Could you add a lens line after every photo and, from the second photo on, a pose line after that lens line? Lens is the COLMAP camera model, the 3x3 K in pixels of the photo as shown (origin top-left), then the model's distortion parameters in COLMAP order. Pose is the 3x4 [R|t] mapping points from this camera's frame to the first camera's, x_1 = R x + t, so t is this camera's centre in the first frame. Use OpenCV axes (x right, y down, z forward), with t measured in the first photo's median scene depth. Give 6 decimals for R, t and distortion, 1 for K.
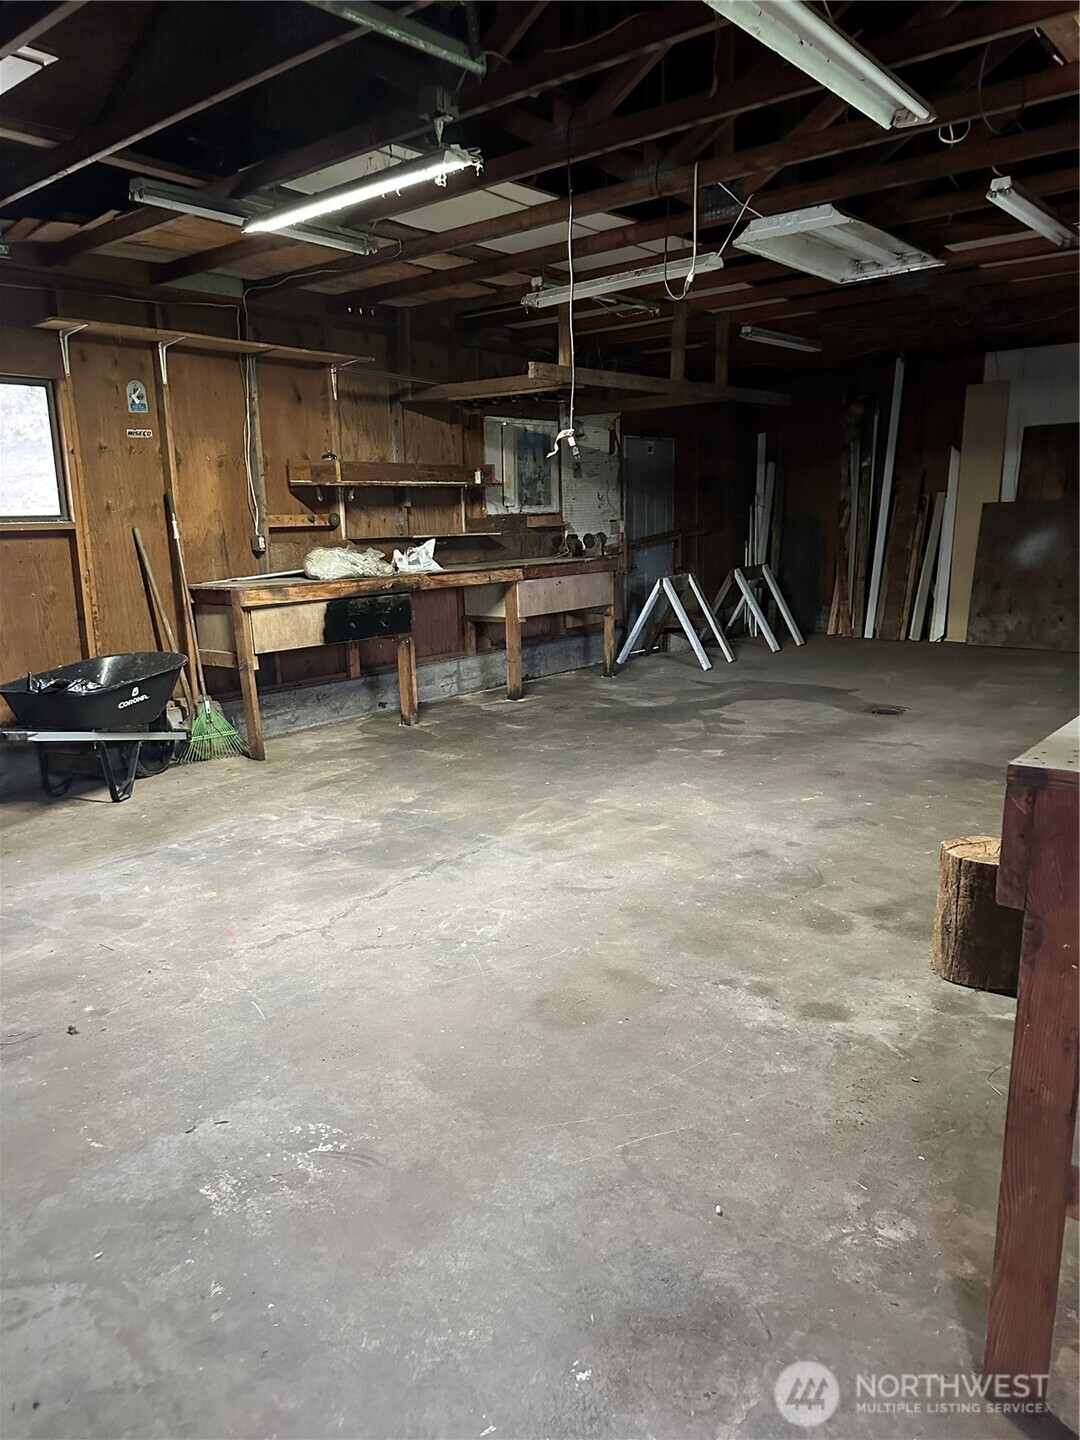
lens RADIAL K [[991.8, 0, 531.1], [0, 991.8, 726.7], [0, 0, 1]] dist [0.163842, -0.312823]
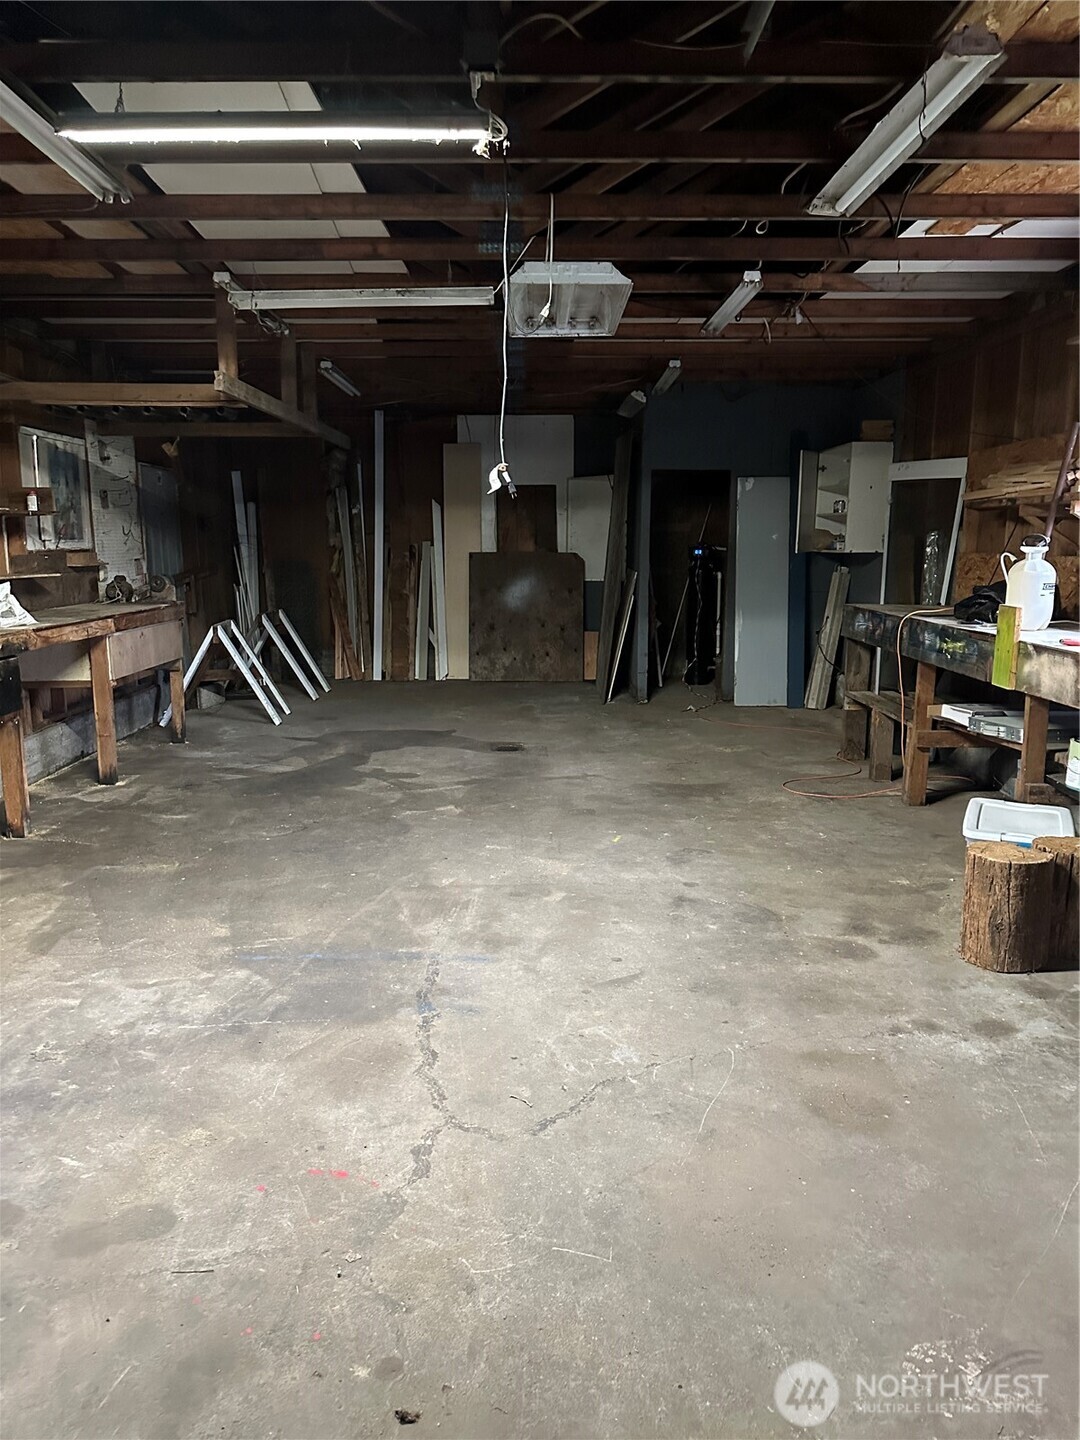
lens RADIAL K [[991.8, 0, 531.1], [0, 991.8, 726.7], [0, 0, 1]] dist [0.163842, -0.312823]
pose [[0.764722, -0.093344, 0.637563, -0.439075], [0.118761, 0.992919, 0.002924, -0.057075], [-0.633321, 0.073482, 0.770393, 0.275693]]
